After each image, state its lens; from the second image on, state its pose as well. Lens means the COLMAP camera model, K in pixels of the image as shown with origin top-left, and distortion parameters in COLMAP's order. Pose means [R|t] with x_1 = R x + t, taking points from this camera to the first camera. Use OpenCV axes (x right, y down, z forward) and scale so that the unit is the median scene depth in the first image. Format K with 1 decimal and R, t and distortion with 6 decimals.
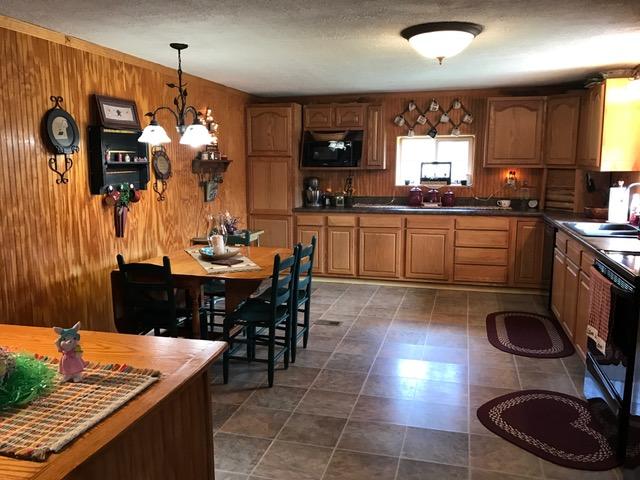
lens RADIAL K [[523.0, 0, 315.7], [0, 523.0, 240.1], [0, 0, 1]] dist [0.069742, -0.134789]
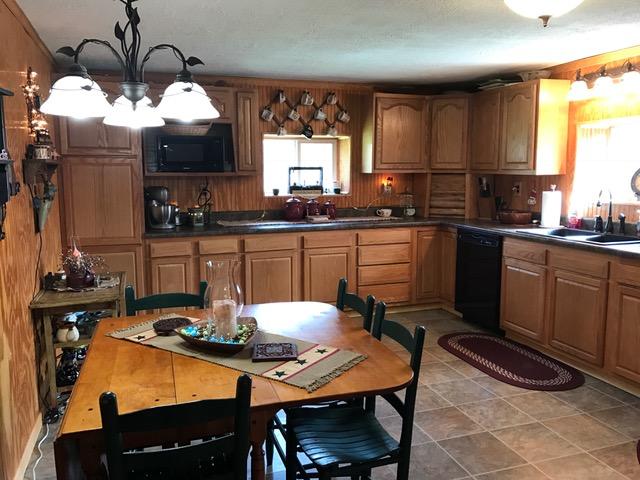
lens RADIAL K [[523.0, 0, 315.7], [0, 523.0, 240.1], [0, 0, 1]] dist [0.069742, -0.134789]
pose [[0.826495, -0.075068, 0.557917, -0.280352], [0.084806, 0.996362, 0.008429, -0.045830], [-0.556520, 0.040348, 0.829854, 0.364668]]
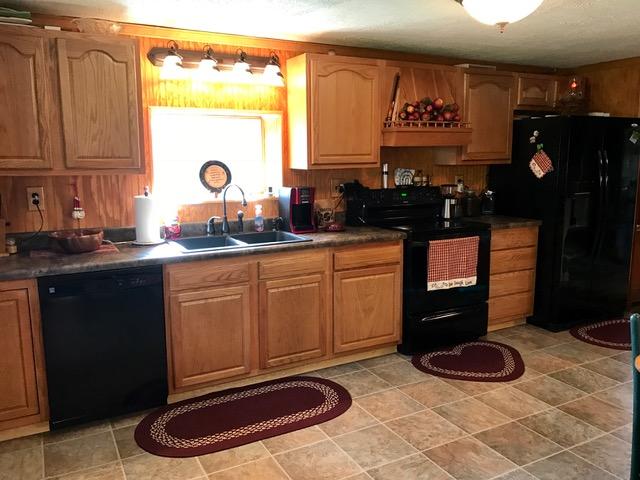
lens RADIAL K [[523.0, 0, 315.7], [0, 523.0, 240.1], [0, 0, 1]] dist [0.069742, -0.134789]
pose [[-0.697367, -0.100361, 0.709653, -0.095607], [0.116232, 0.961204, 0.250155, -0.163751], [-0.707227, 0.256934, -0.658646, 1.112807]]
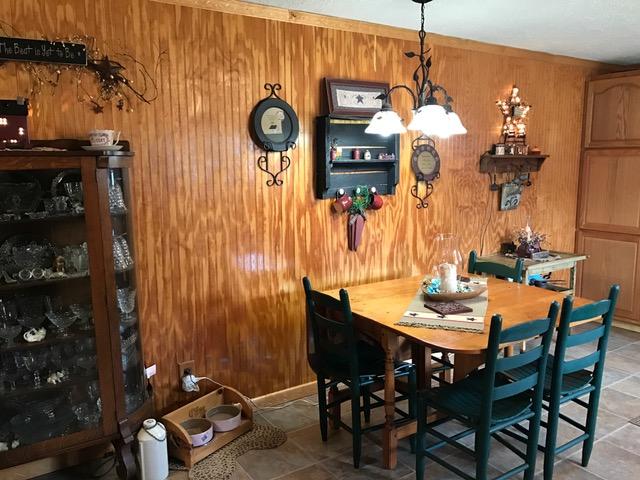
lens RADIAL K [[523.0, 0, 315.7], [0, 523.0, 240.1], [0, 0, 1]] dist [0.069742, -0.134789]
pose [[0.751408, 0.090227, -0.653640, 0.090824], [-0.087393, 0.995488, 0.036950, -0.035868], [0.654024, 0.029359, 0.755903, 0.255337]]
